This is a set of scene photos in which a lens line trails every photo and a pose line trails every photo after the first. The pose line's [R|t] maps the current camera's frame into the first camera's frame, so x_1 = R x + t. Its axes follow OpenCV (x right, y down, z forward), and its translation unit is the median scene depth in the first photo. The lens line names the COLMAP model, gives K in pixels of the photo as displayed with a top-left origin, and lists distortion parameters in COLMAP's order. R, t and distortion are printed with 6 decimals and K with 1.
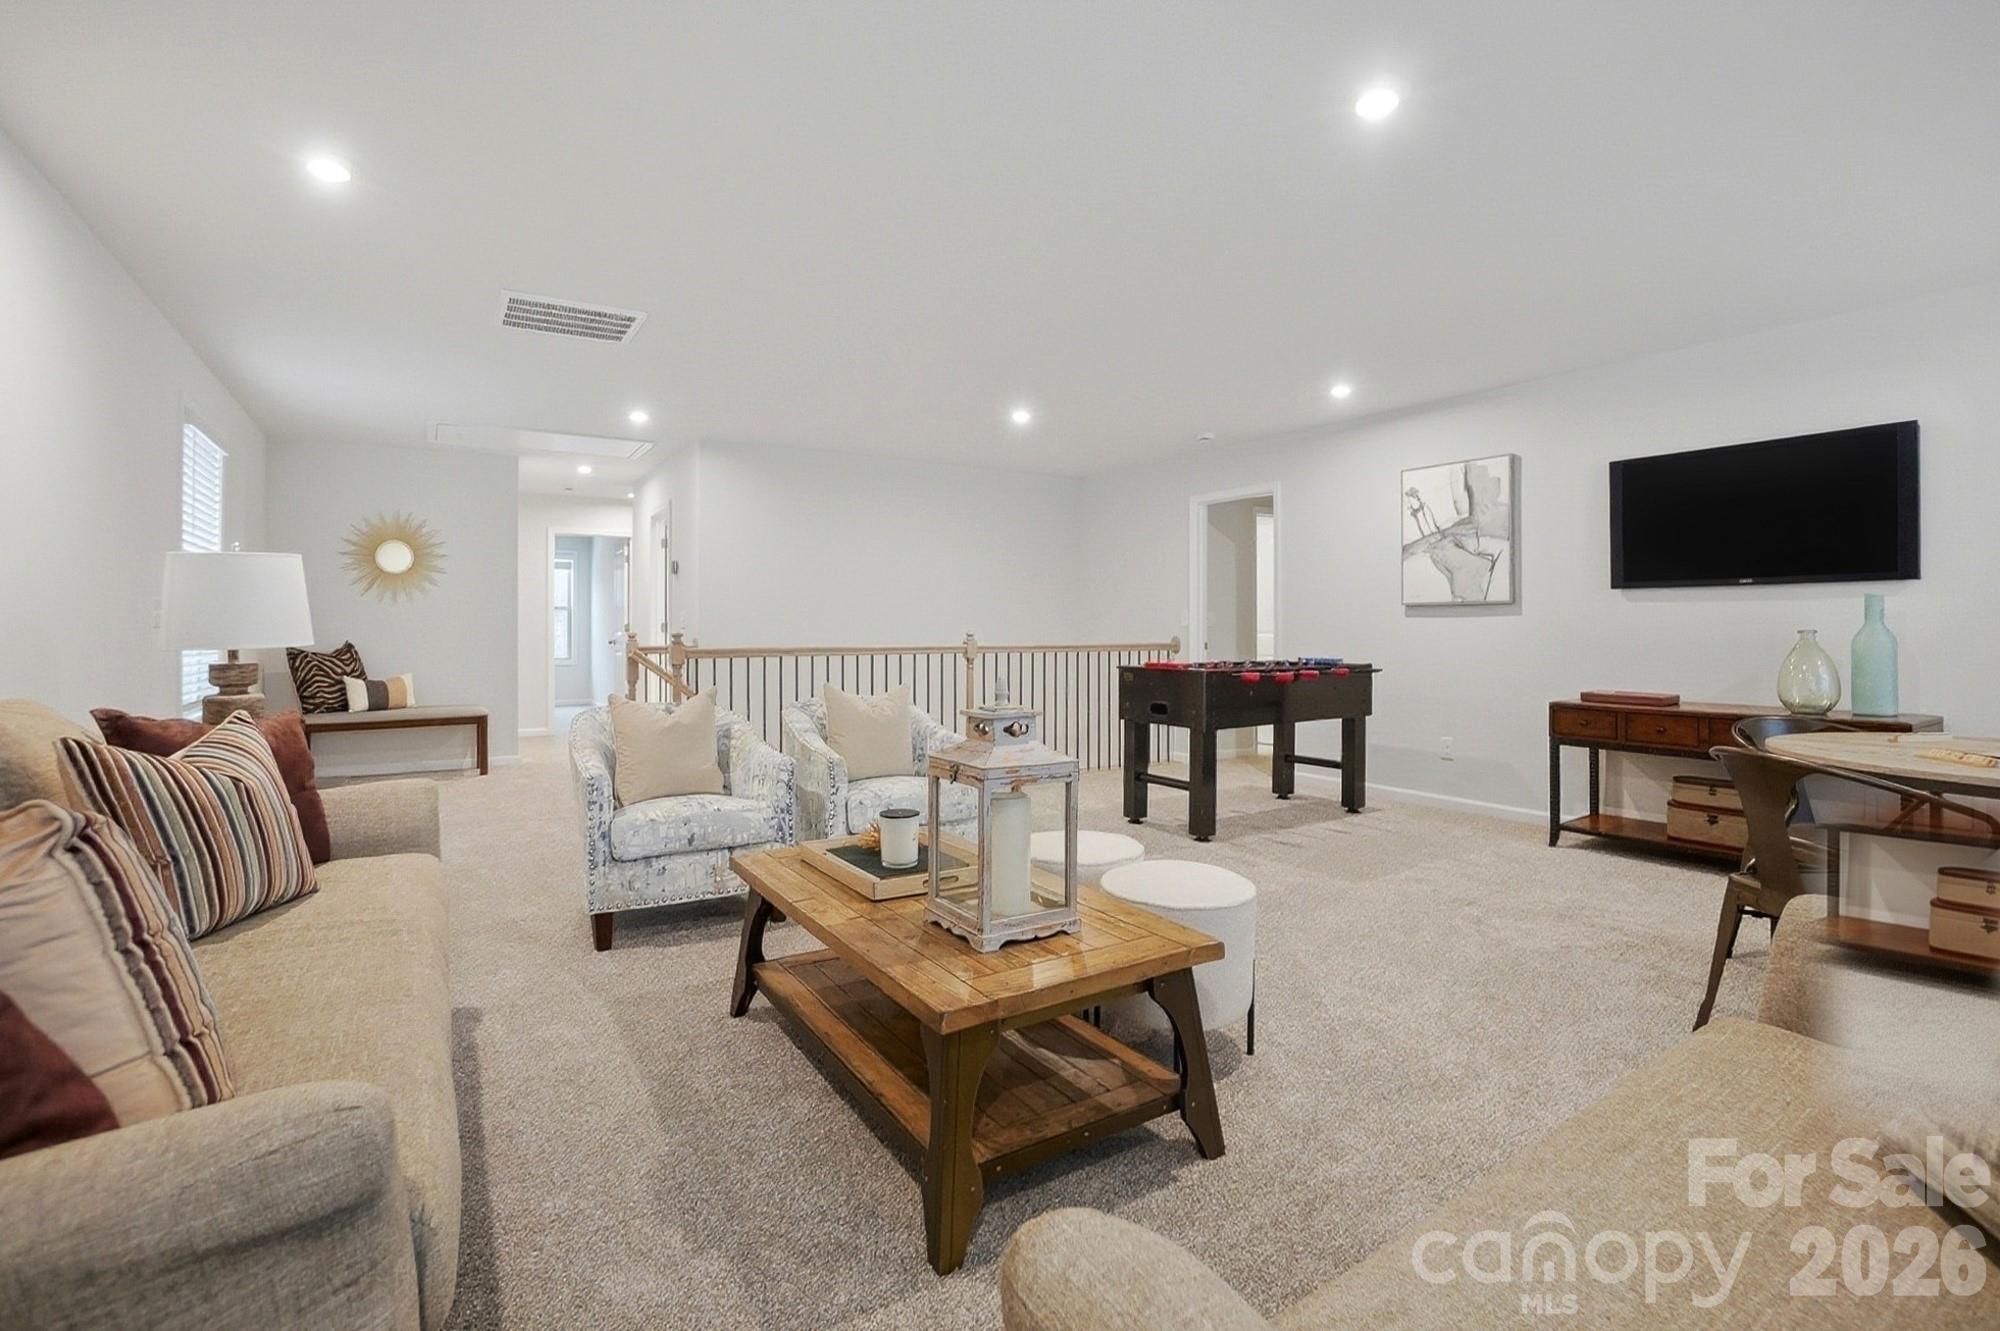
lens RADIAL K [[907.7, 0, 978.3], [0, 907.7, 628.4], [0, 0, 1]] dist [-0.035224, 0.006906]
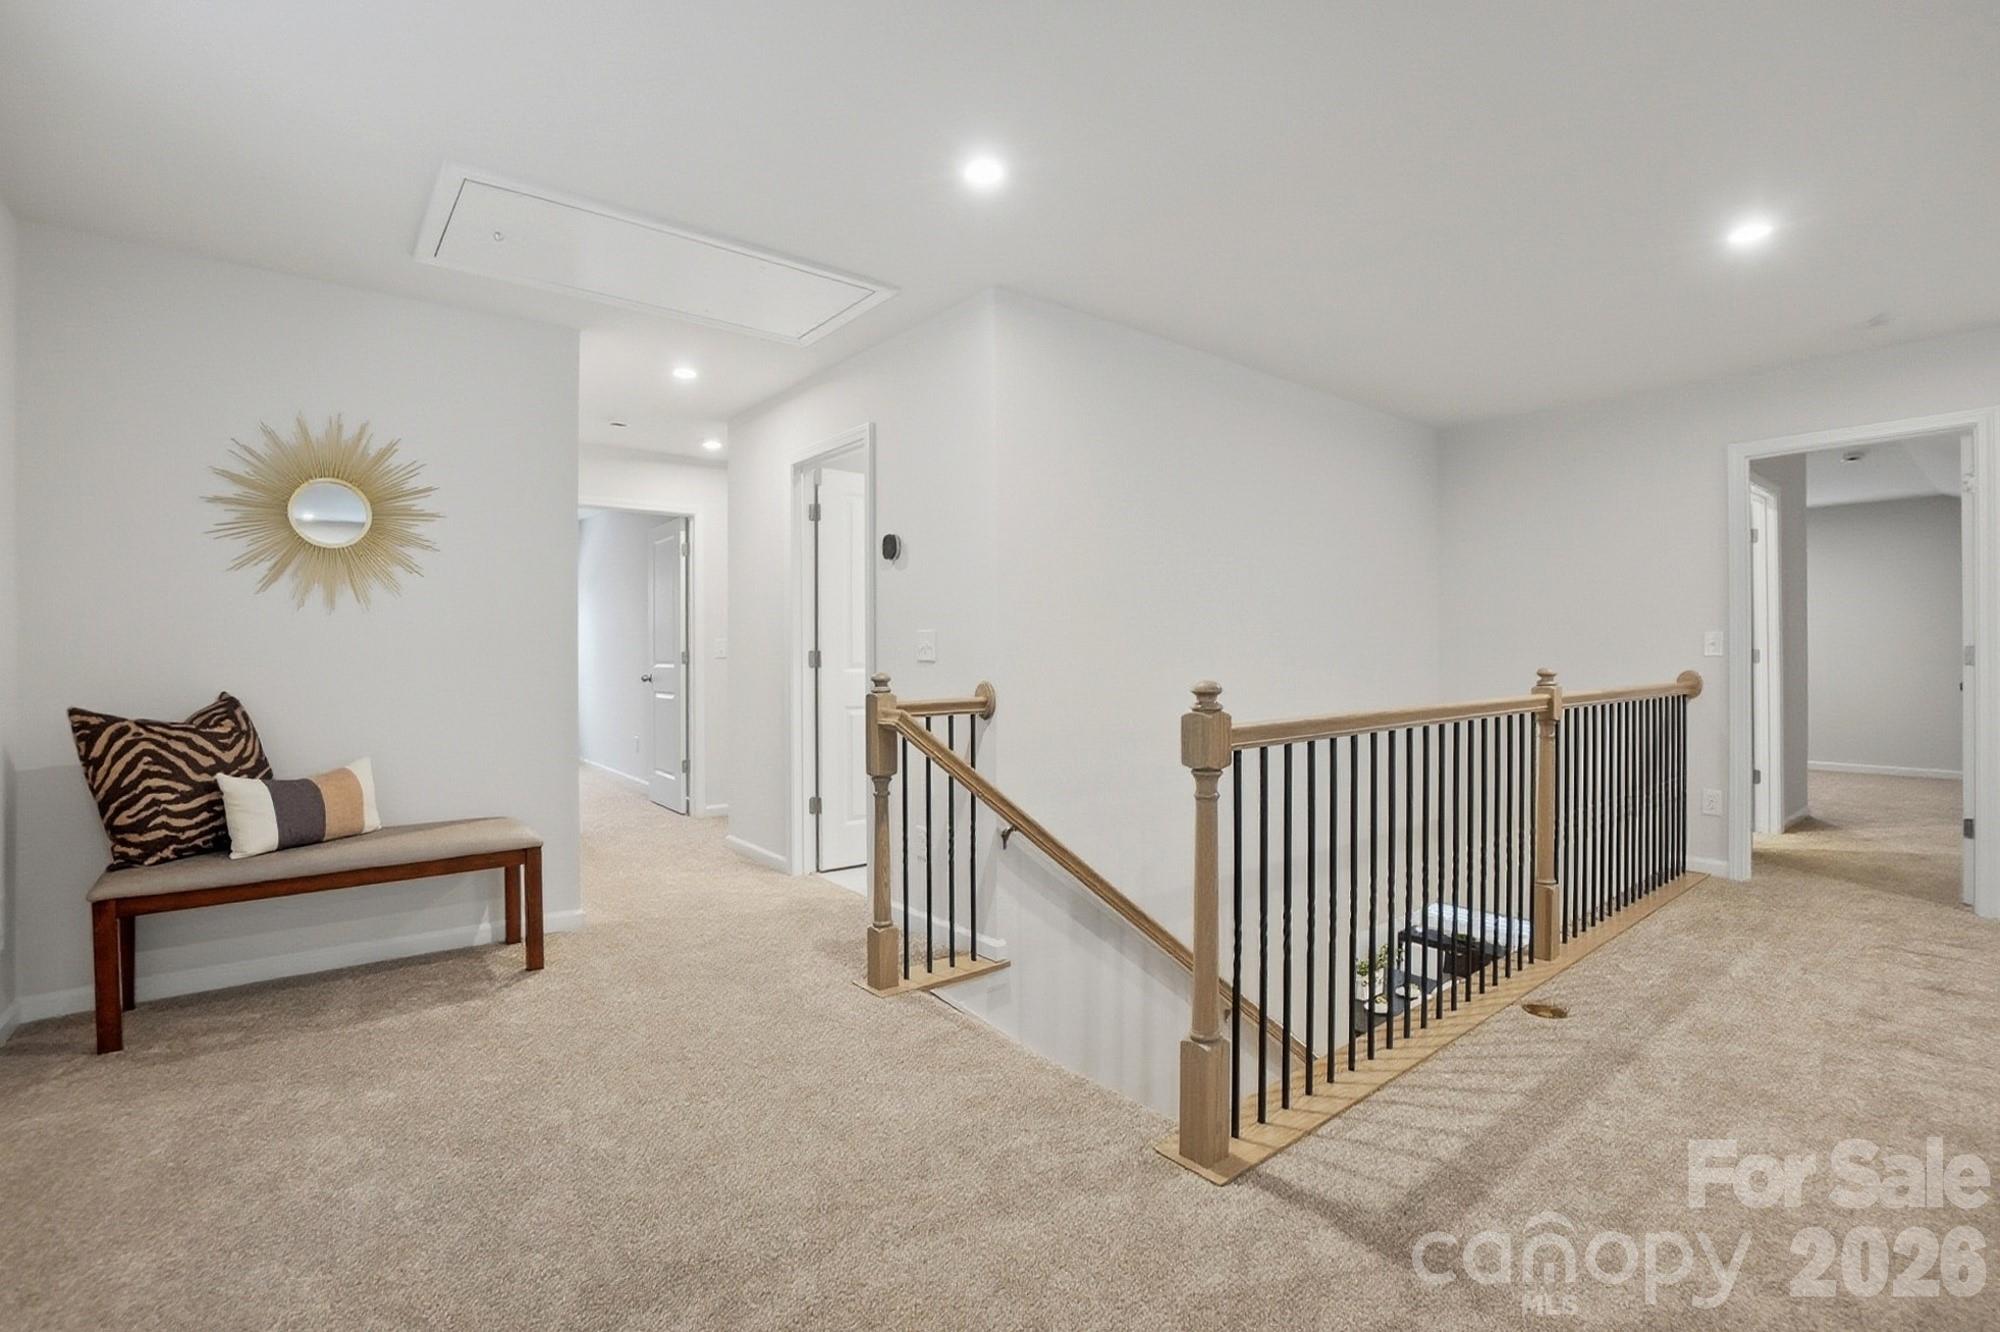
lens RADIAL K [[907.7, 0, 1005.9], [0, 907.7, 648.3], [0, 0, 1]] dist [-0.035224, 0.006906]
pose [[0.992878, 0.002141, 0.119119, -0.344917], [-0.002742, 0.999984, 0.004888, -0.010610], [-0.119107, -0.005180, 0.992868, 0.476423]]
